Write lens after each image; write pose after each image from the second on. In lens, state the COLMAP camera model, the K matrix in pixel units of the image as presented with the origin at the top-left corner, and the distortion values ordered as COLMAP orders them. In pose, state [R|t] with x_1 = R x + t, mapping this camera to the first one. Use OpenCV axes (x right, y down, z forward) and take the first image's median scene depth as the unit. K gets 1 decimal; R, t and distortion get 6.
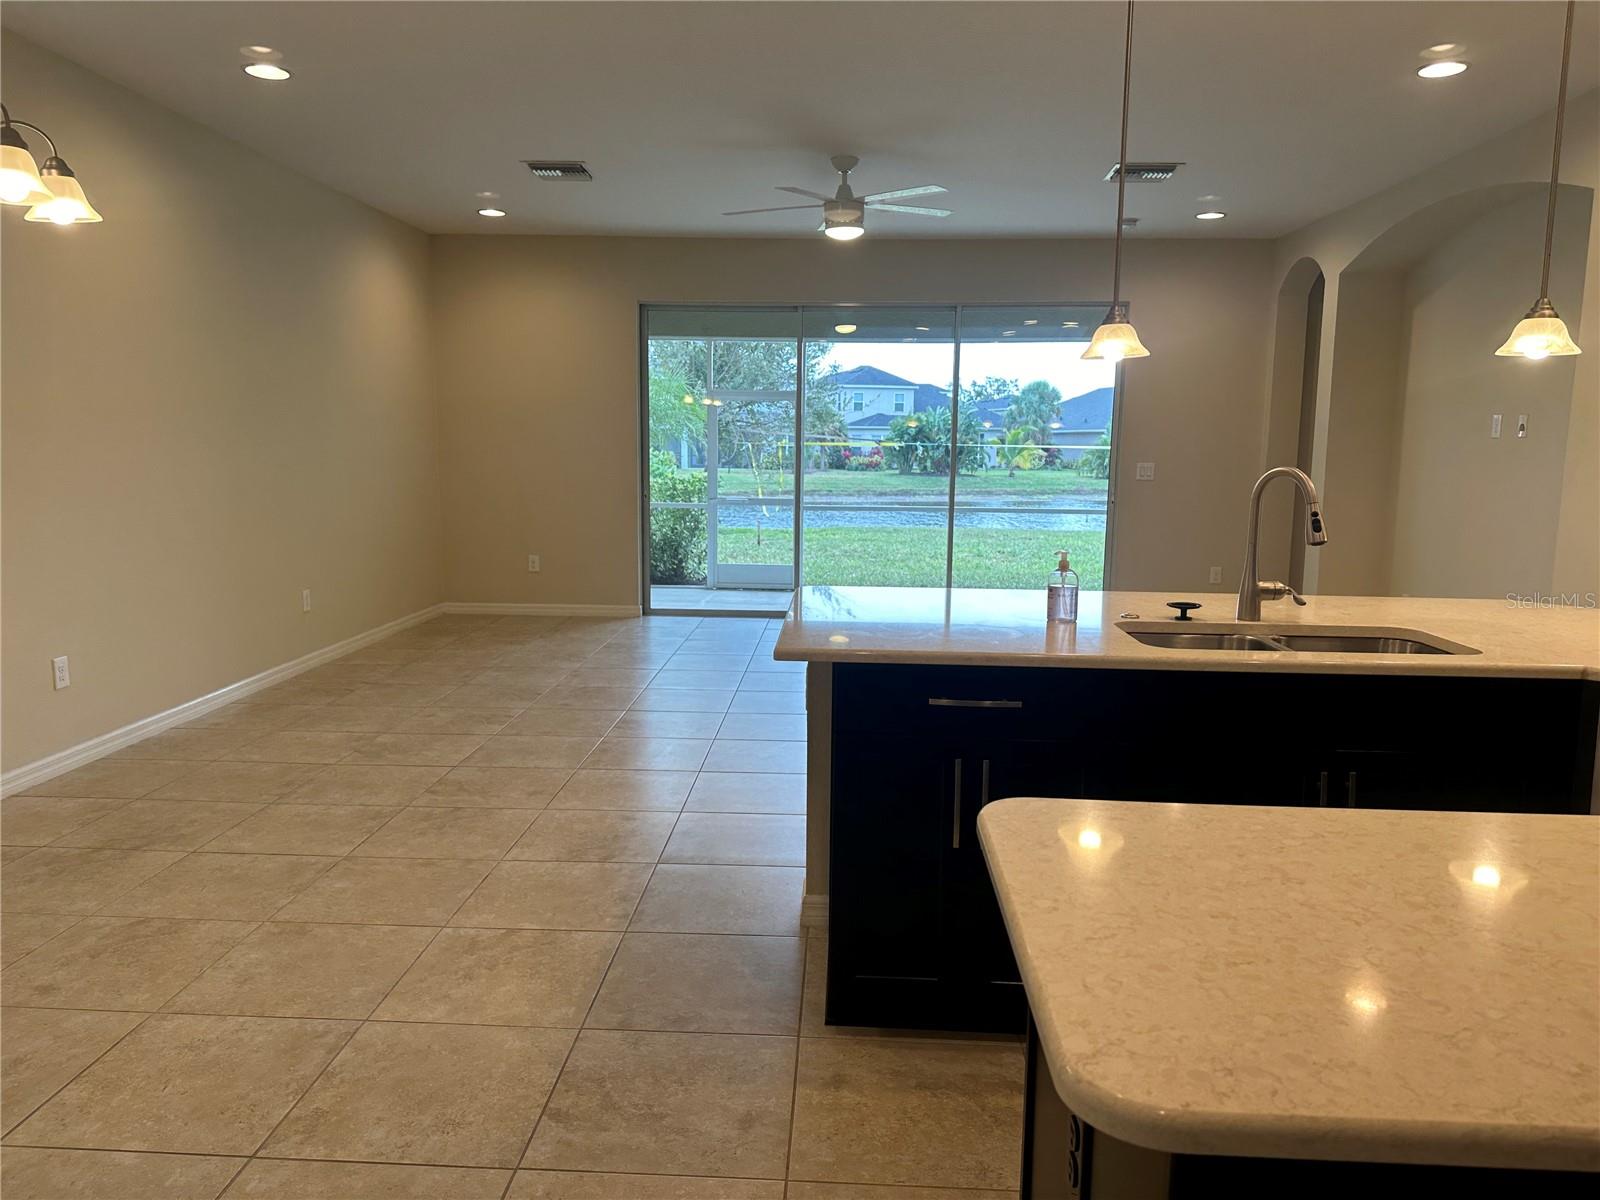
lens RADIAL K [[1119.9, 0, 799.7], [0, 1119.9, 596.7], [0, 0, 1]] dist [0.026476, -0.048043]
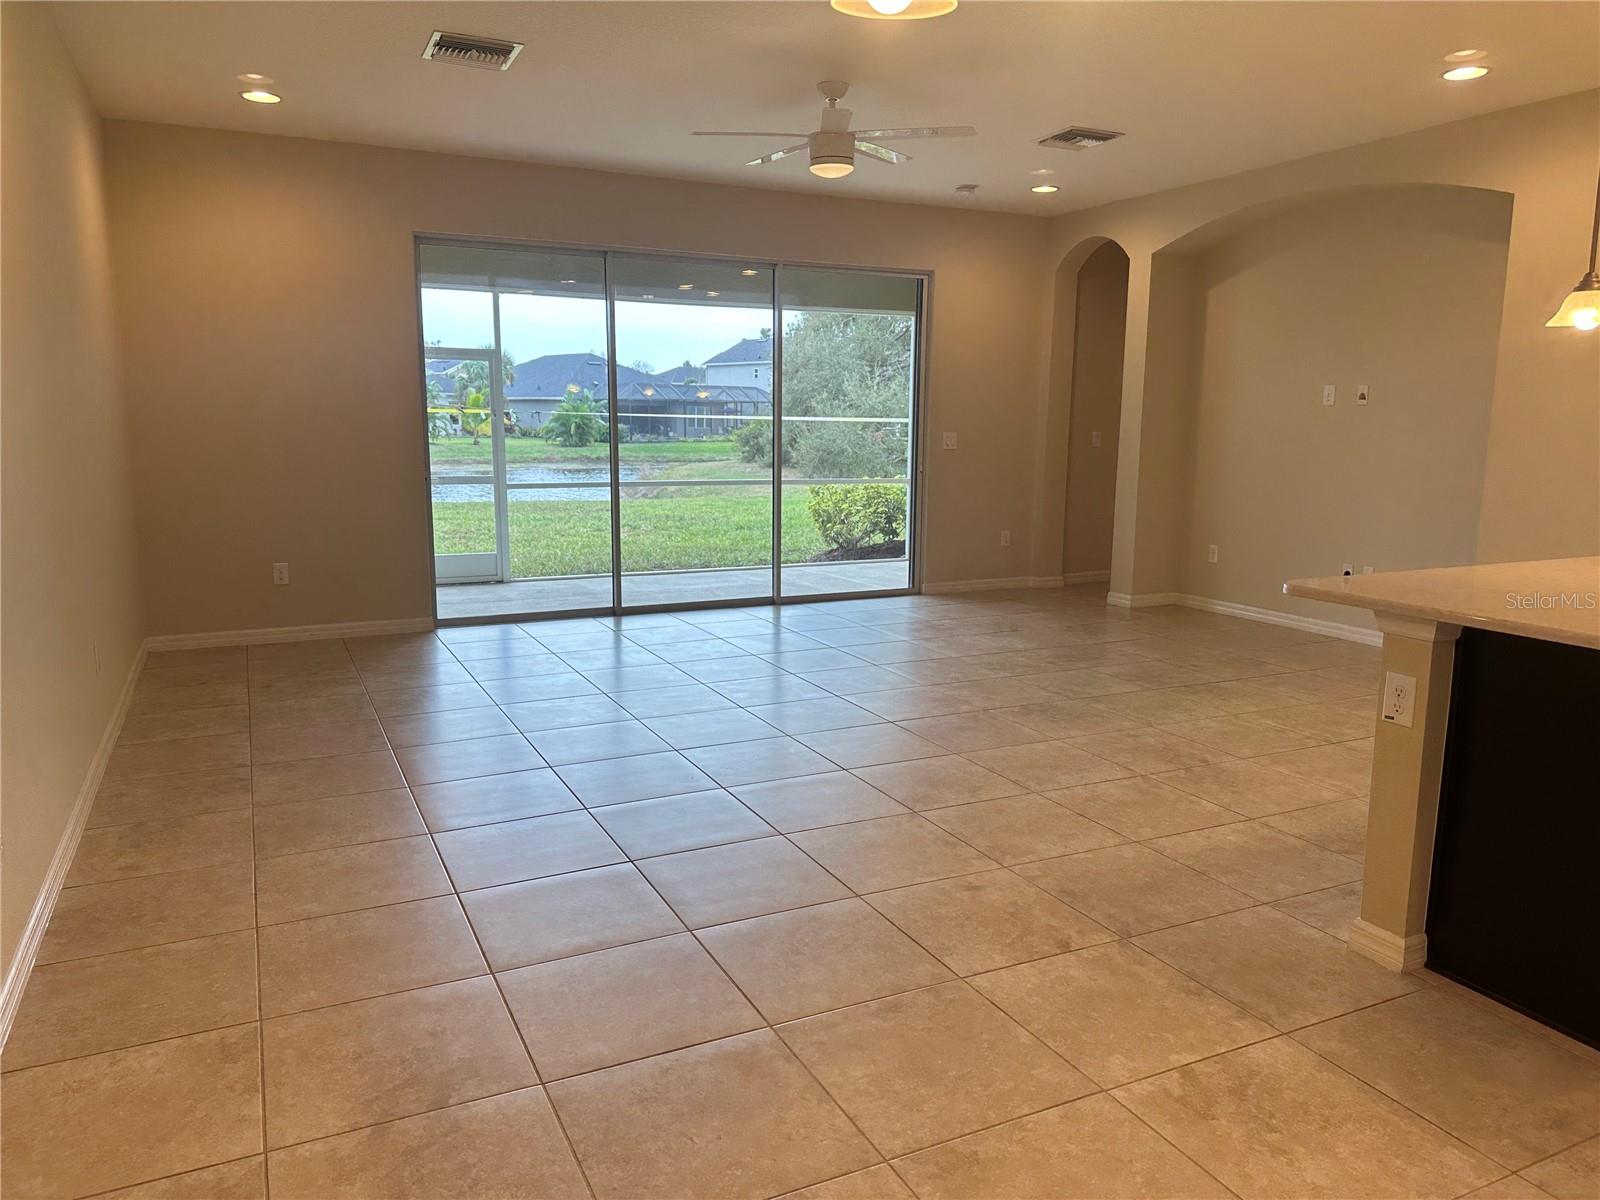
lens RADIAL K [[1119.9, 0, 804.3], [0, 1119.9, 608.2], [0, 0, 1]] dist [0.026476, -0.048043]
pose [[0.880444, -0.086266, 0.466236, -0.346940], [0.067998, 0.996118, 0.055900, -0.030954], [-0.469249, -0.017514, 0.882892, 0.197155]]
